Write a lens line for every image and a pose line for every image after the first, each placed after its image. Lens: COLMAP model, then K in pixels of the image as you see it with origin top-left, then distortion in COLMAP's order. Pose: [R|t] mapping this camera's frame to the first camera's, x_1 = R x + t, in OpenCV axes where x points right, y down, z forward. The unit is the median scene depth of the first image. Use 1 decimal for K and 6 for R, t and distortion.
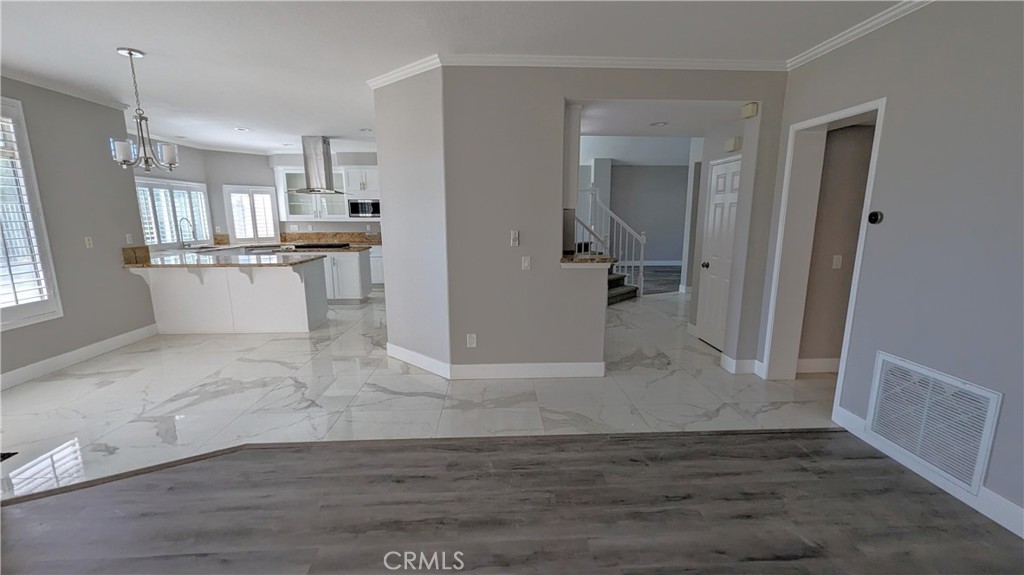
lens RADIAL K [[421.9, 0, 513.7], [0, 421.9, 297.8], [0, 0, 1]] dist [0.001089, -0.000032]
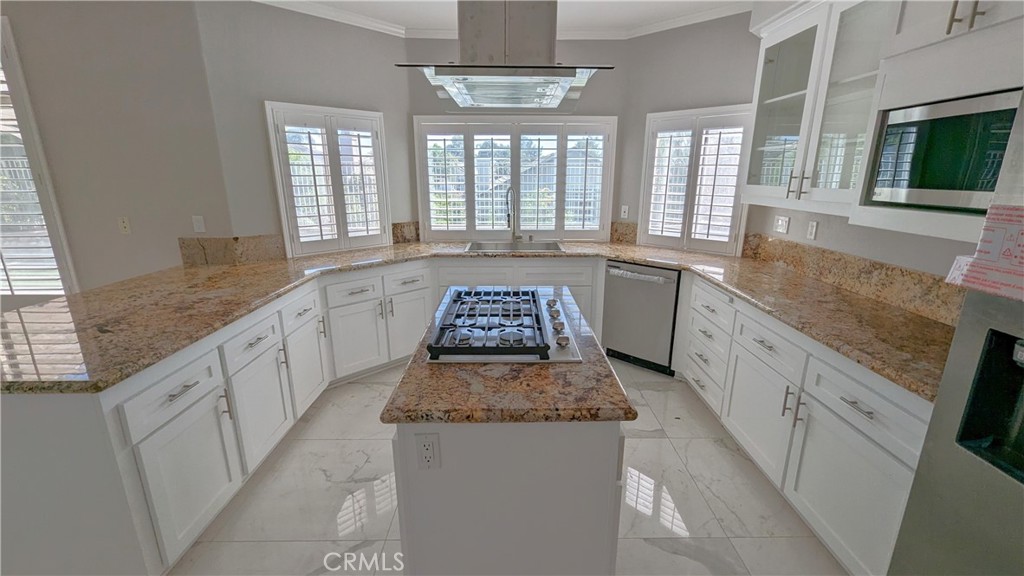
lens RADIAL K [[421.9, 0, 513.7], [0, 421.9, 298.3], [0, 0, 1]] dist [0.001089, -0.000032]
pose [[-0.048738, 0.283927, -0.957606, -0.318888], [-0.193788, 0.937840, 0.287929, -0.298414], [0.979832, 0.199605, 0.009313, 1.444709]]
